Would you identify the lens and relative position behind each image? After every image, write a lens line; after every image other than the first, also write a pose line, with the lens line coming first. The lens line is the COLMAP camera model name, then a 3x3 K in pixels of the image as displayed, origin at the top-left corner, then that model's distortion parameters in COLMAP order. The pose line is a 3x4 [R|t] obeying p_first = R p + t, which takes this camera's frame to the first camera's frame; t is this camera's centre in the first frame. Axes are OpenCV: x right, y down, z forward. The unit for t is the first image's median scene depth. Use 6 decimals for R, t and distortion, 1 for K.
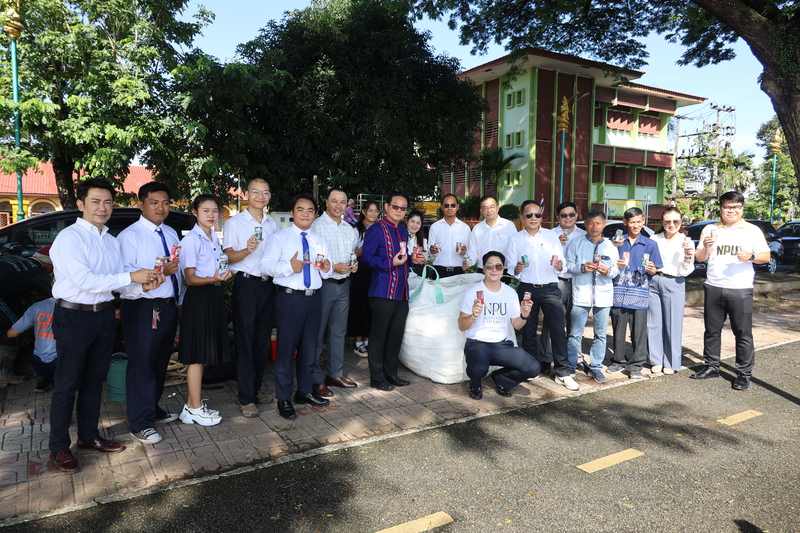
lens RADIAL K [[548.9, 0, 395.9], [0, 548.9, 268.9], [0, 0, 1]] dist [0.010963, -0.002450]
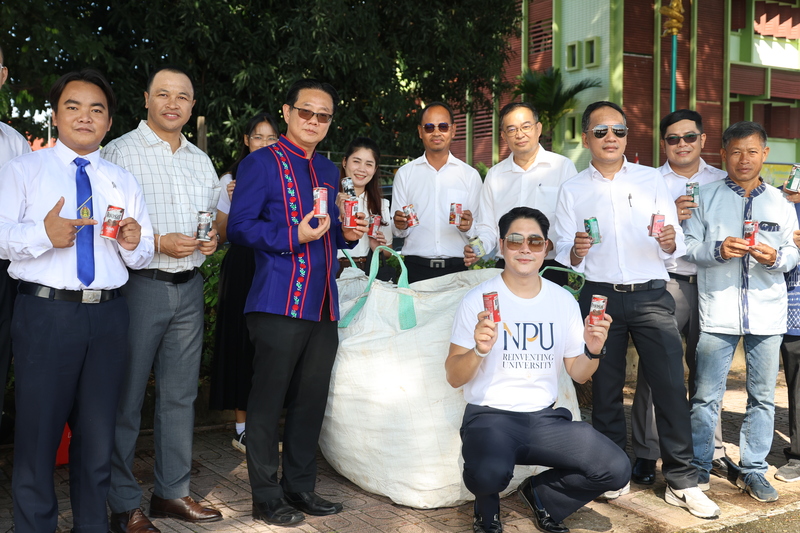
lens RADIAL K [[1013.8, 0, 402.2], [0, 1013.8, 263.9], [0, 0, 1]] dist [0.018252, 0.000000]
pose [[0.999528, -0.008797, 0.029449, 0.051073], [0.010066, 0.999014, -0.043240, 0.045576], [-0.029039, 0.043517, 0.998631, 0.166357]]
